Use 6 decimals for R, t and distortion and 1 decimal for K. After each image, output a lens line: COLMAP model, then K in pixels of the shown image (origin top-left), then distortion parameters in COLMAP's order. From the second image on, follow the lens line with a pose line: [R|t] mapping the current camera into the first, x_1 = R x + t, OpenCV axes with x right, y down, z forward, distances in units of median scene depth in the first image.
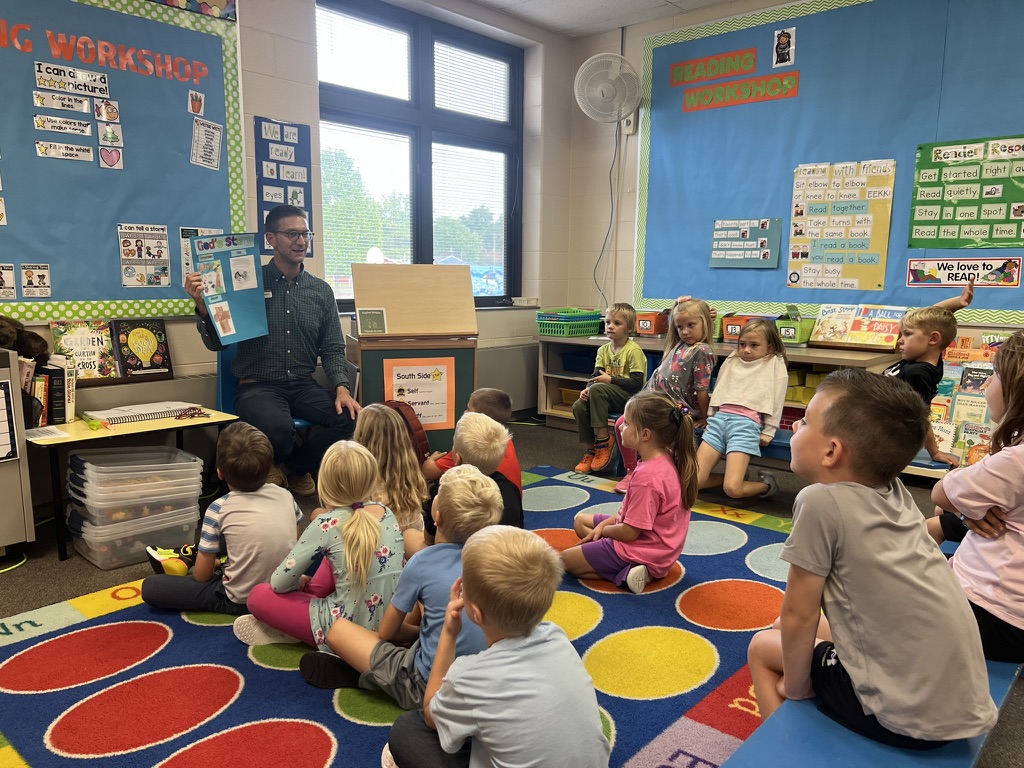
lens RADIAL K [[768.3, 0, 512.0], [0, 768.3, 384.0], [0, 0, 1]] dist [0.050991, -0.066704]
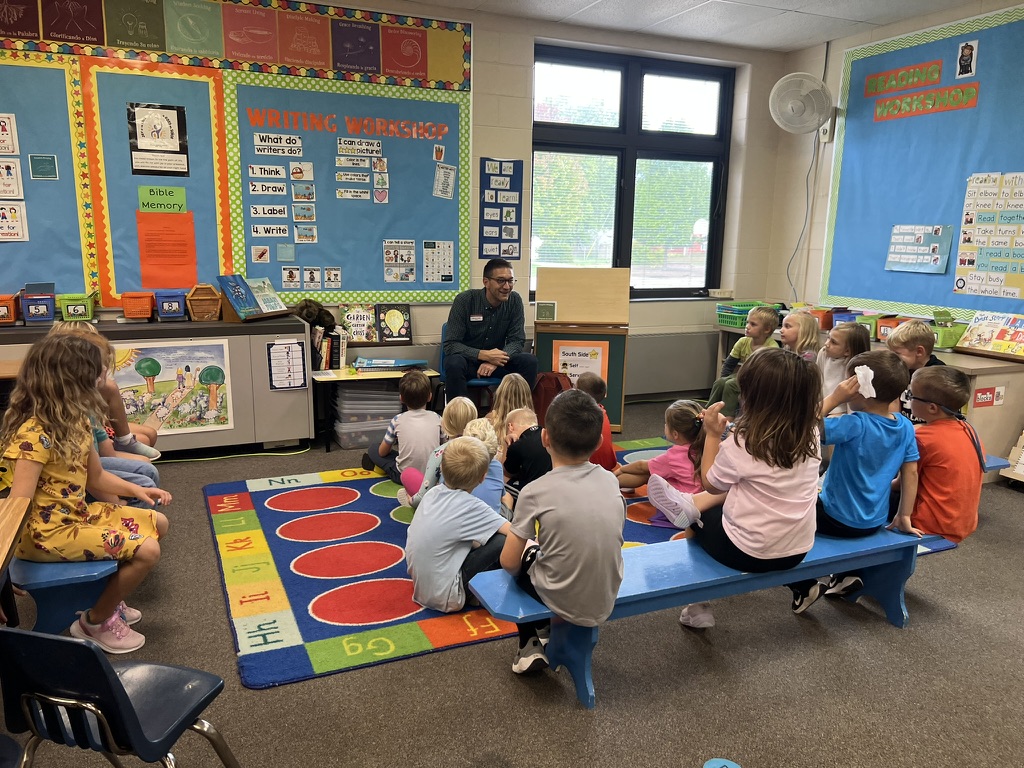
lens RADIAL K [[768.3, 0, 512.0], [0, 768.3, 384.0], [0, 0, 1]] dist [0.050991, -0.066704]
pose [[0.907456, 0.085319, -0.411393, 0.309870], [-0.068995, 0.996133, 0.054399, -0.023078], [0.414443, -0.020980, 0.909833, -0.227713]]
